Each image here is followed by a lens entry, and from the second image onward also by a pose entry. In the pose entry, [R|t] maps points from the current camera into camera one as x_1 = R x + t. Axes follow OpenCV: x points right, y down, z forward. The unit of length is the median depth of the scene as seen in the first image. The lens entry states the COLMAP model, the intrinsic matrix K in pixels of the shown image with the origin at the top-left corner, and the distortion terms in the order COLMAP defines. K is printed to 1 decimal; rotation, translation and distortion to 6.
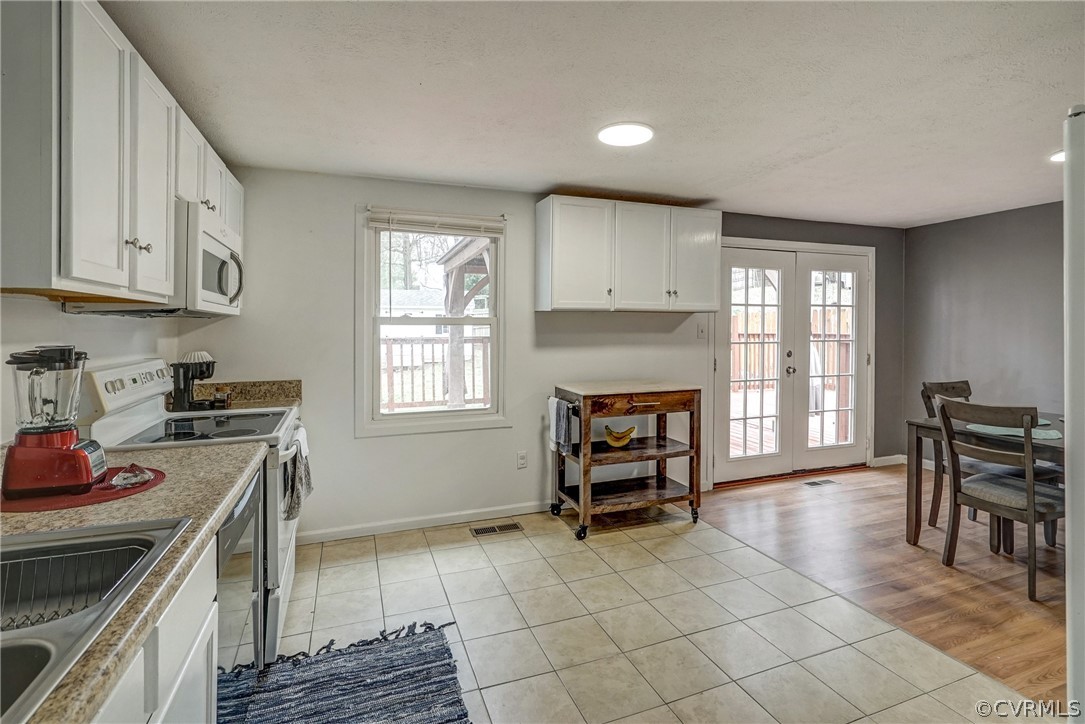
lens RADIAL K [[515.9, 0, 553.1], [0, 515.9, 330.3], [0, 0, 1]] dist [0.002448, 0.000504]
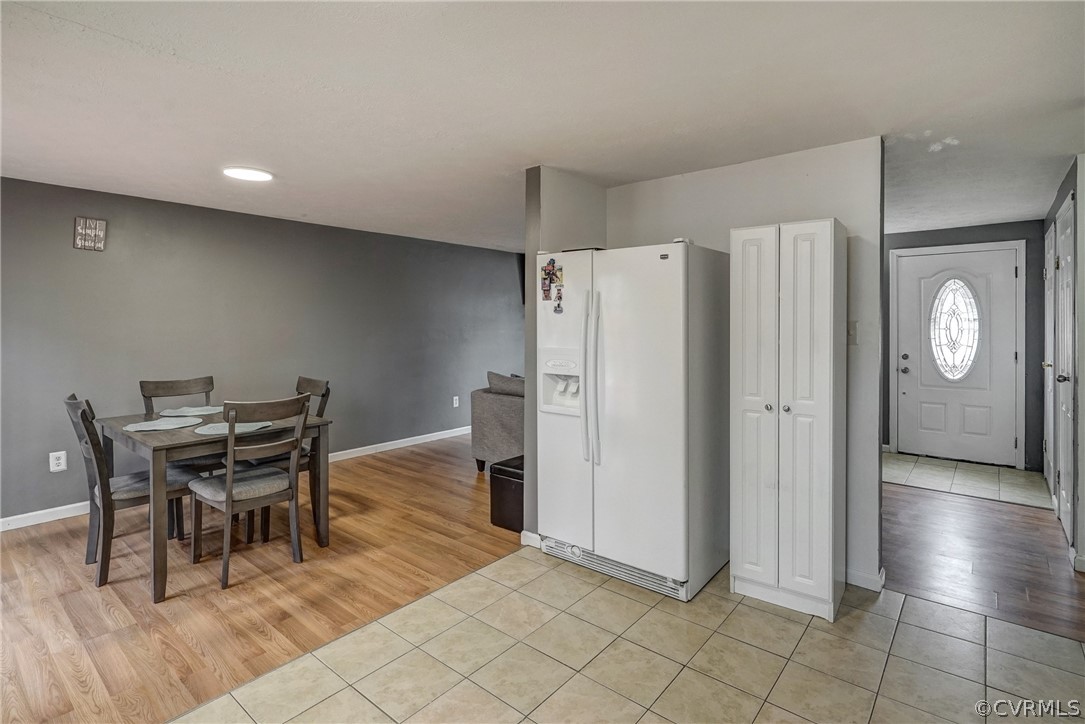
lens RADIAL K [[527.1, 0, 536.1], [0, 527.1, 327.5], [0, 0, 1]] dist [0.013316, -0.000909]
pose [[-0.468767, -0.007001, 0.883294, -0.341769], [0.007821, 0.999896, 0.012076, -0.012799], [-0.883287, 0.012569, -0.468663, 1.013423]]
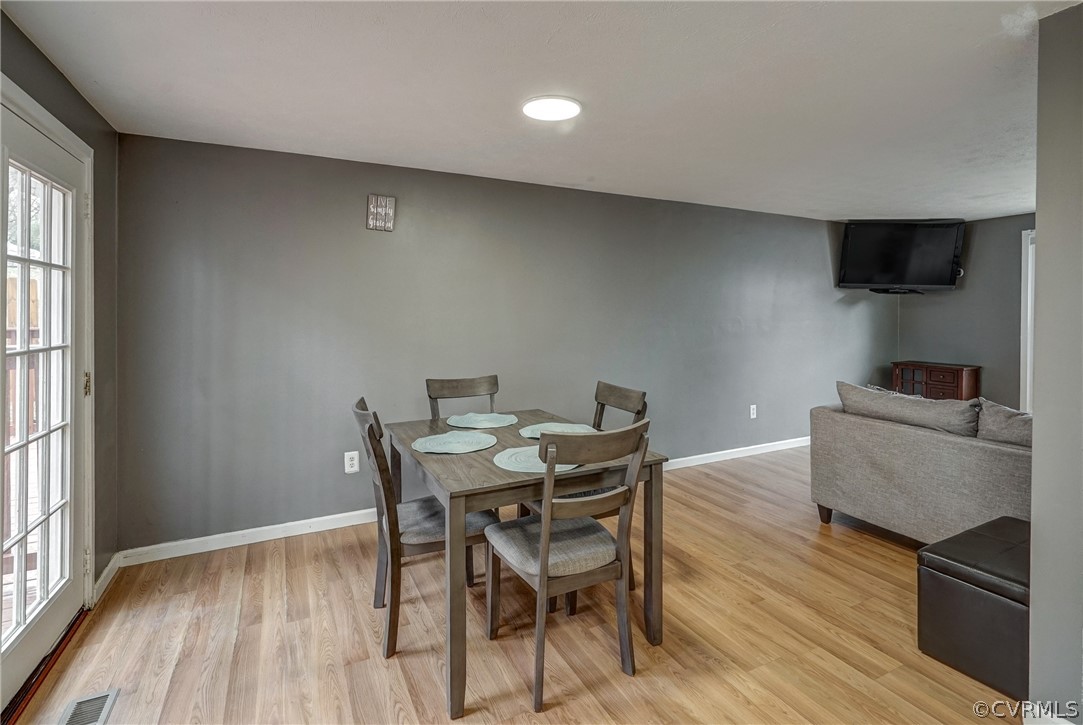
lens RADIAL K [[514.9, 0, 554.7], [0, 514.9, 313.3], [0, 0, 1]] dist [0.002448, 0.000504]
pose [[-0.111670, -0.002595, 0.993742, 0.172715], [0.007498, 0.999966, 0.003454, -0.012277], [-0.993717, 0.007837, -0.111646, 1.116767]]
